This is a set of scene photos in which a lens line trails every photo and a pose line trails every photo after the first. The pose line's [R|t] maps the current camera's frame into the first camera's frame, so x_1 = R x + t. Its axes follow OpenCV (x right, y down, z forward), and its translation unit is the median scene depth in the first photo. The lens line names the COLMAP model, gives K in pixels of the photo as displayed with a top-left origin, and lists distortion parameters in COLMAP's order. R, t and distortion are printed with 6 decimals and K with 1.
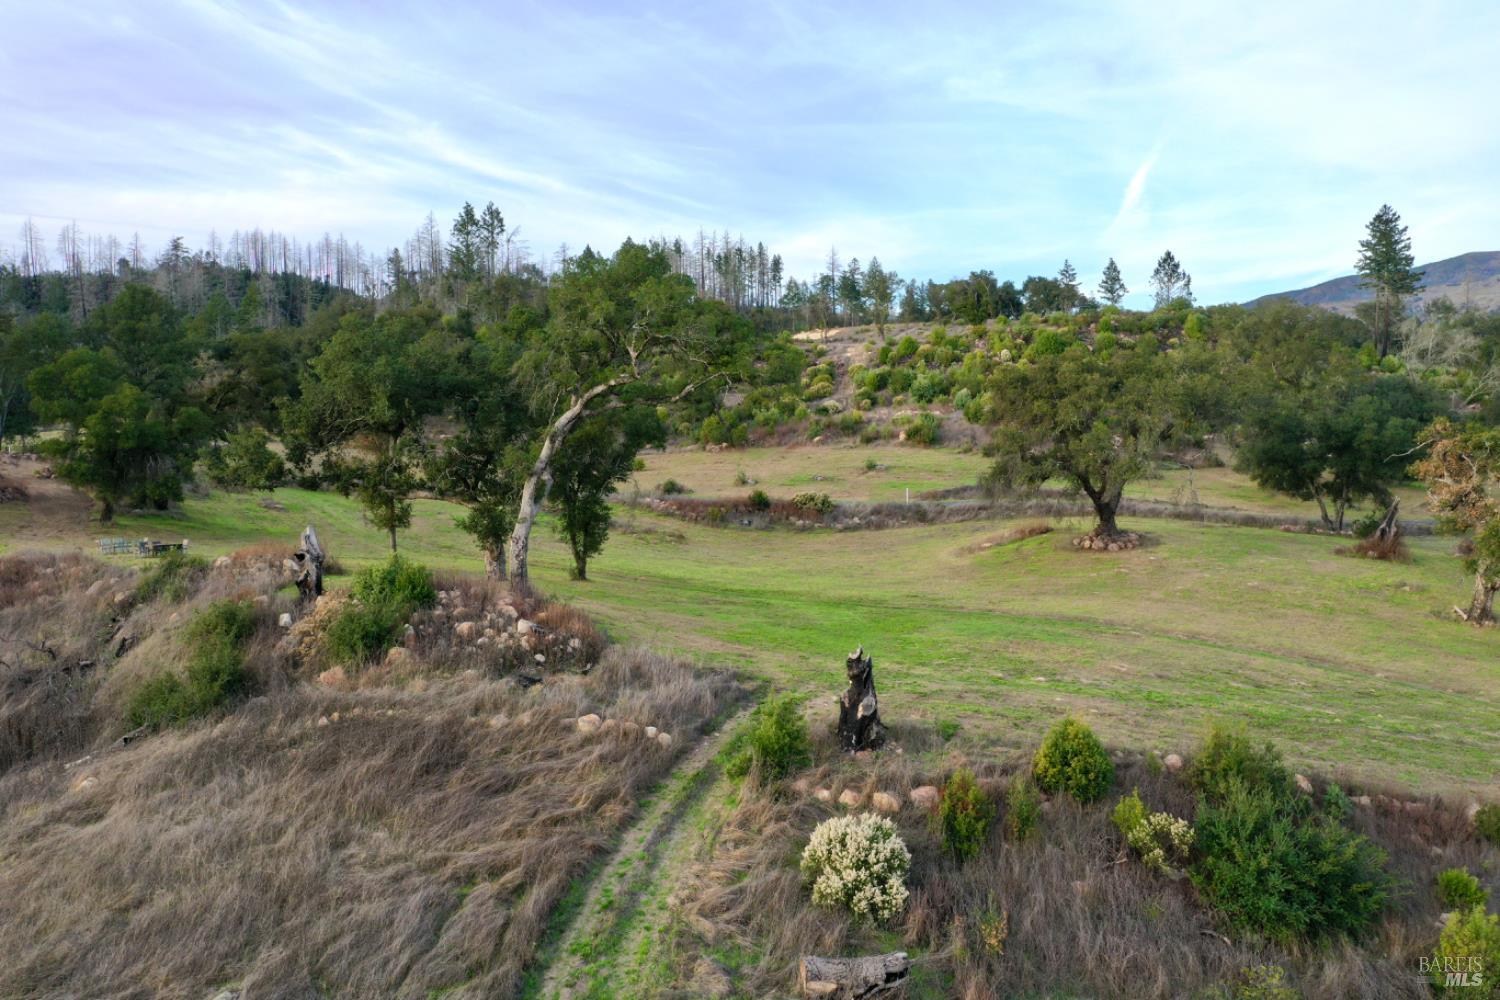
lens RADIAL K [[1184.1, 0, 749.5], [0, 1184.1, 497.4], [0, 0, 1]] dist [-0.002388, -0.005579]
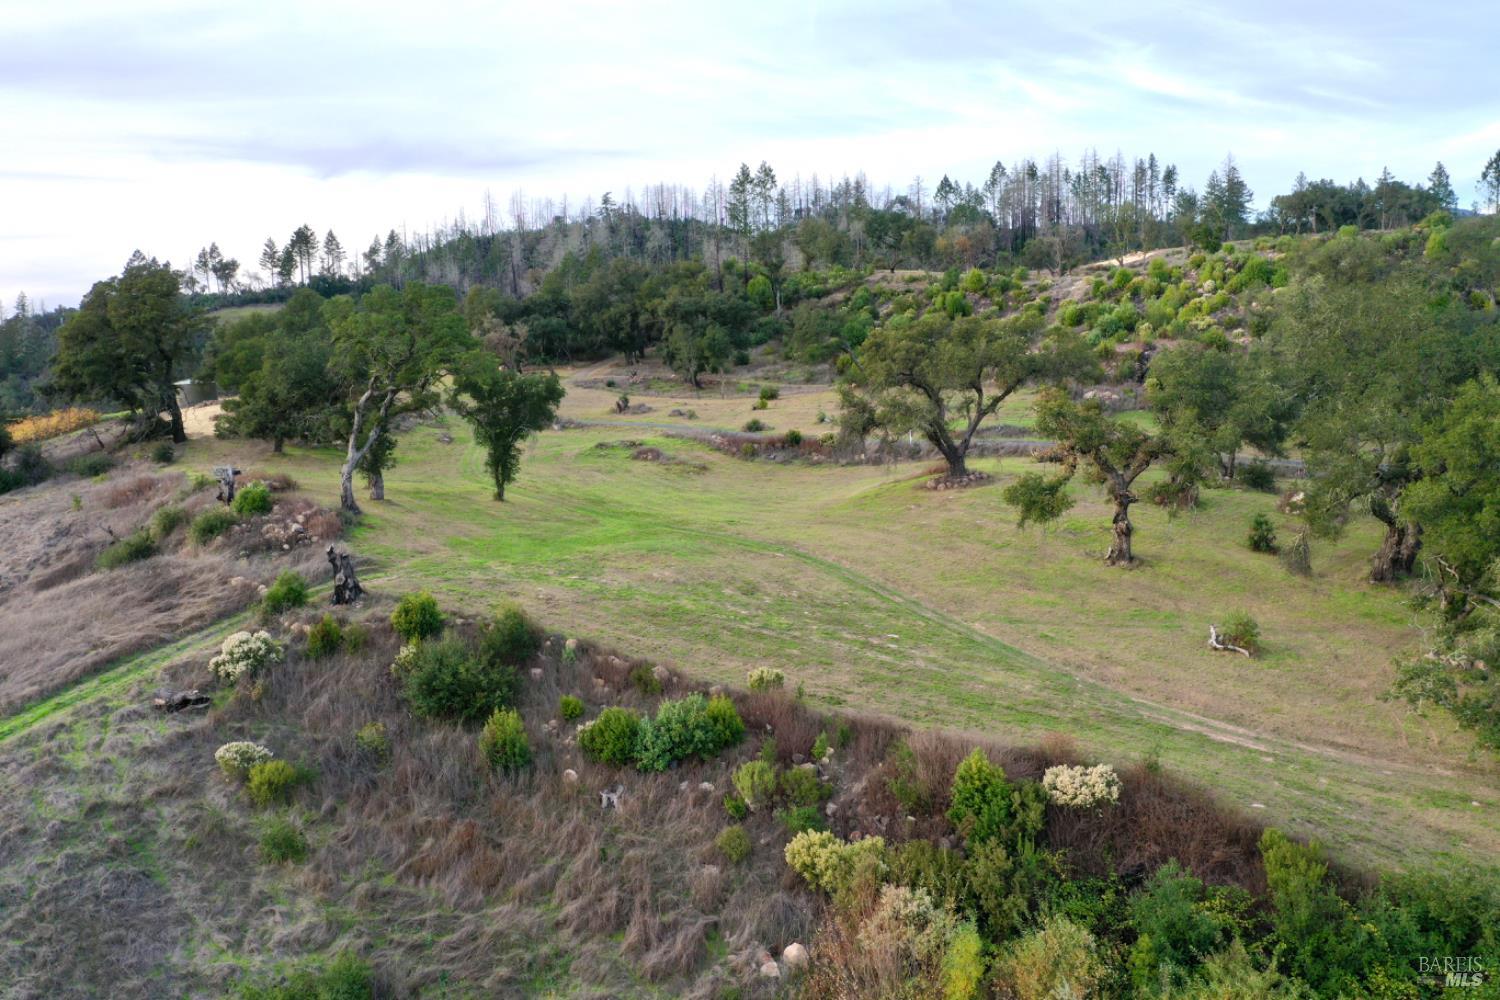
lens RADIAL K [[1184.1, 0, 749.5], [0, 1184.1, 497.4], [0, 0, 1]] dist [-0.002388, -0.005579]
pose [[0.922669, 0.029603, -0.384455, 0.244229], [-0.002811, 0.997538, 0.070066, -0.012289], [0.385583, -0.063567, 0.920481, -0.065882]]
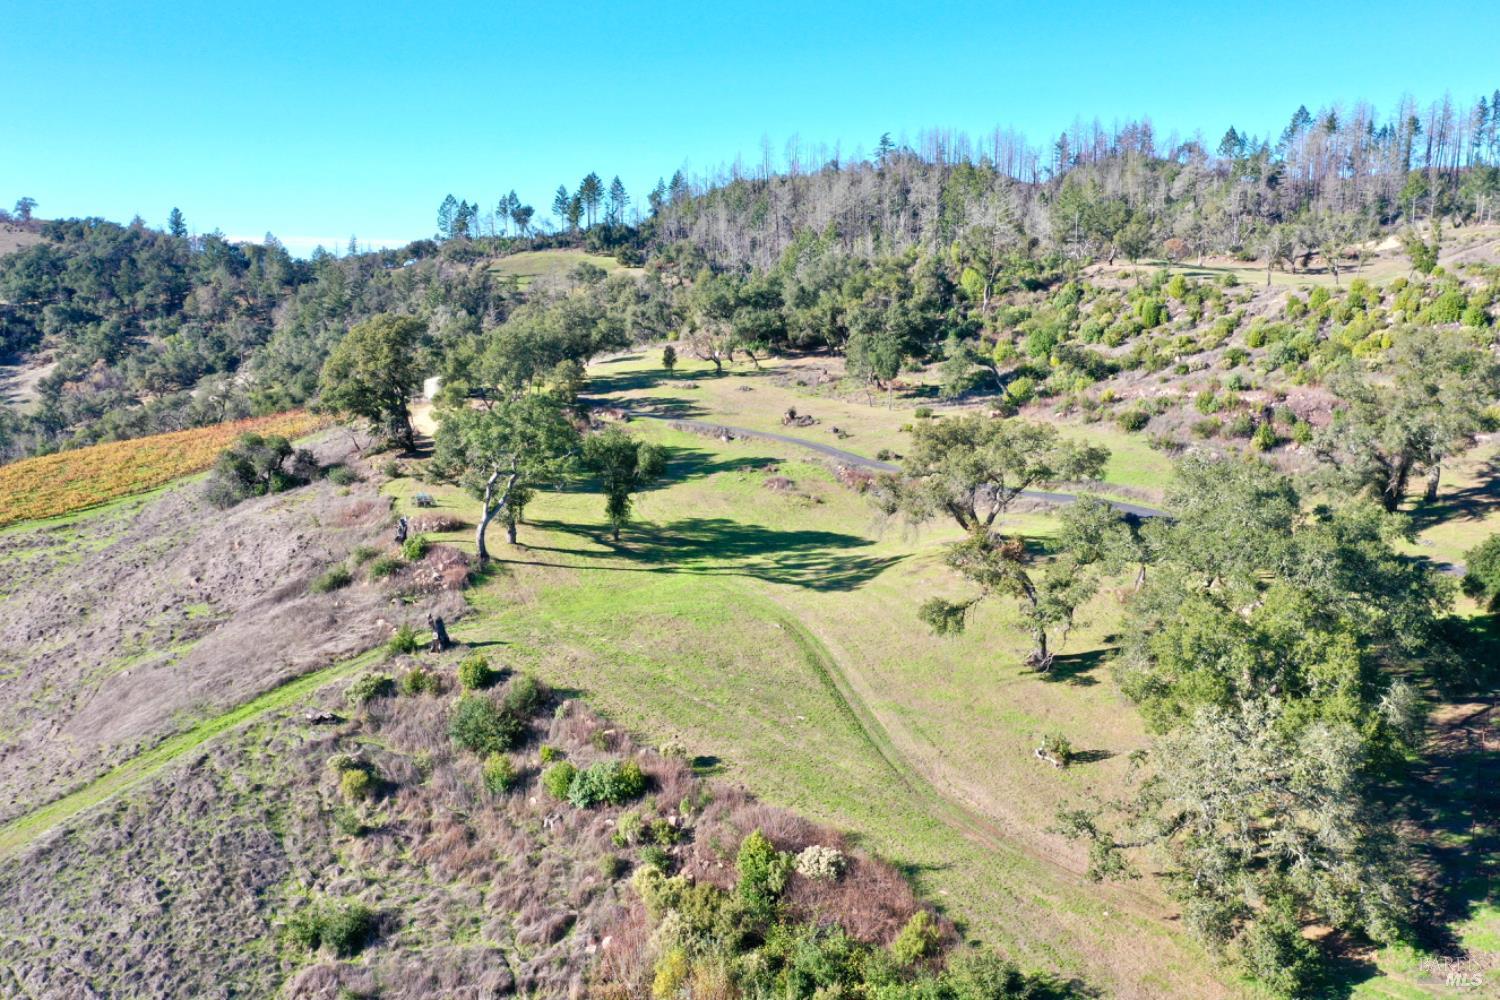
lens RADIAL K [[1219.2, 0, 750.1], [0, 1219.2, 508.4], [0, 0, 1]] dist [-0.001274, -0.004838]
pose [[0.794496, 0.124331, -0.594406, 0.400355], [-0.038963, 0.987237, 0.154419, -0.097148], [0.606019, -0.099526, 0.789200, -0.116192]]
